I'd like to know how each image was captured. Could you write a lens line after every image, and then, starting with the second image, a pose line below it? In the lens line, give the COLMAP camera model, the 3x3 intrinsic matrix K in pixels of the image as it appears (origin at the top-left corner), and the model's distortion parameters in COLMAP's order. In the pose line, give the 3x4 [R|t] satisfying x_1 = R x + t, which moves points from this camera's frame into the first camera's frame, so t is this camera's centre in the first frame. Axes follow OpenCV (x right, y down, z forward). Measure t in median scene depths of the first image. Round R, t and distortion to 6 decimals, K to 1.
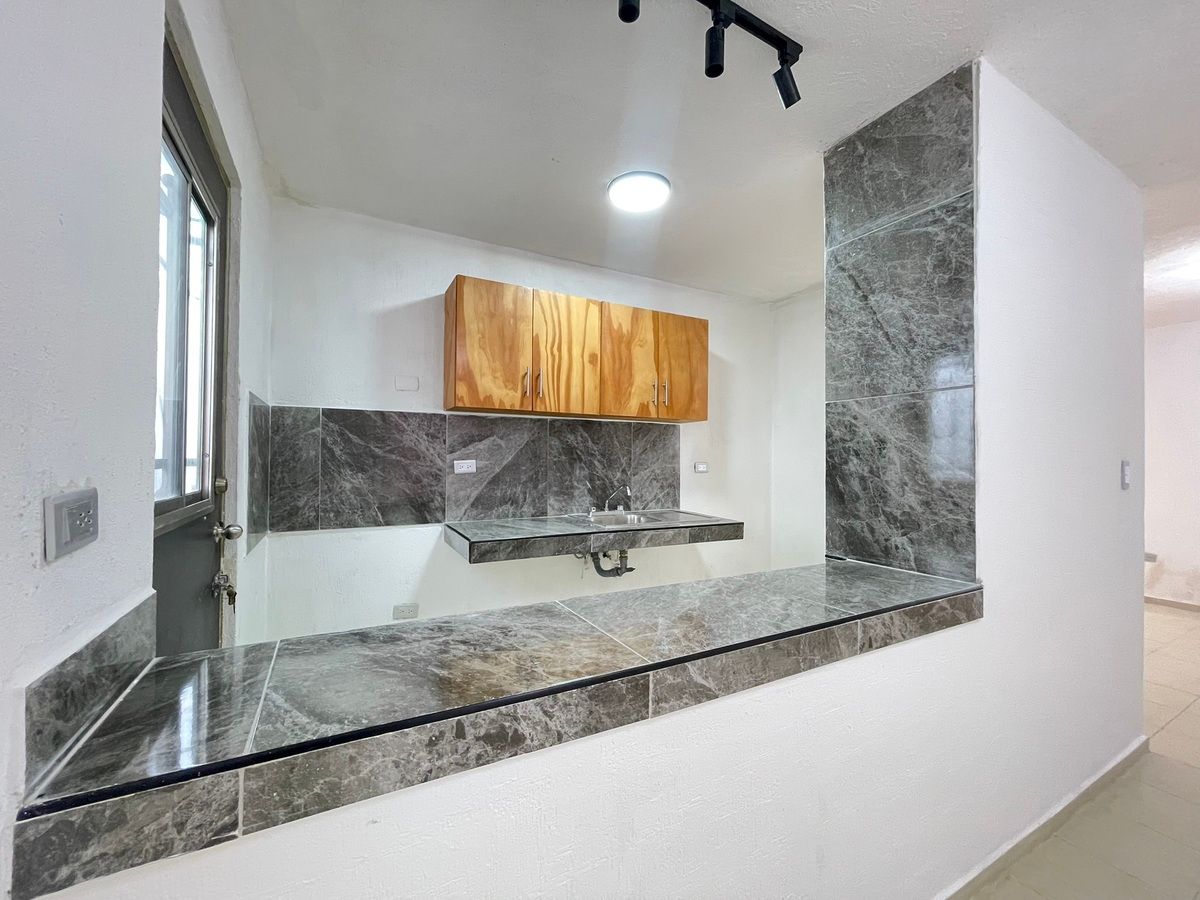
lens RADIAL K [[487.1, 0, 599.0], [0, 487.1, 450.0], [0, 0, 1]] dist [-0.000414, 0.001385]
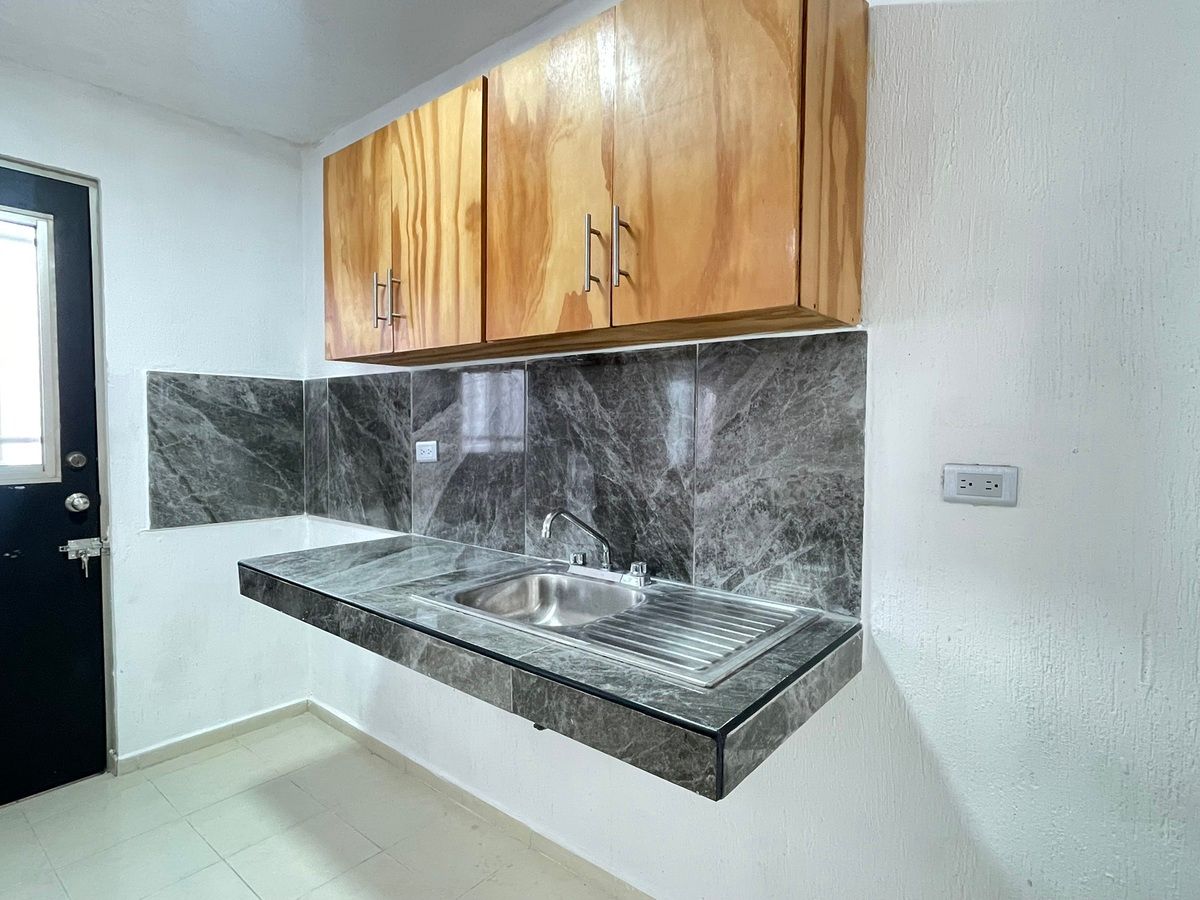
lens RADIAL K [[641.8, 0, 597.3], [0, 641.8, 456.4], [0, 0, 1]] dist [-0.005194, -0.000431]
pose [[0.369933, 0.037651, -0.928295, 0.559704], [0.008403, 0.999002, 0.043868, 0.005458], [0.929020, -0.024029, 0.369248, 0.856155]]
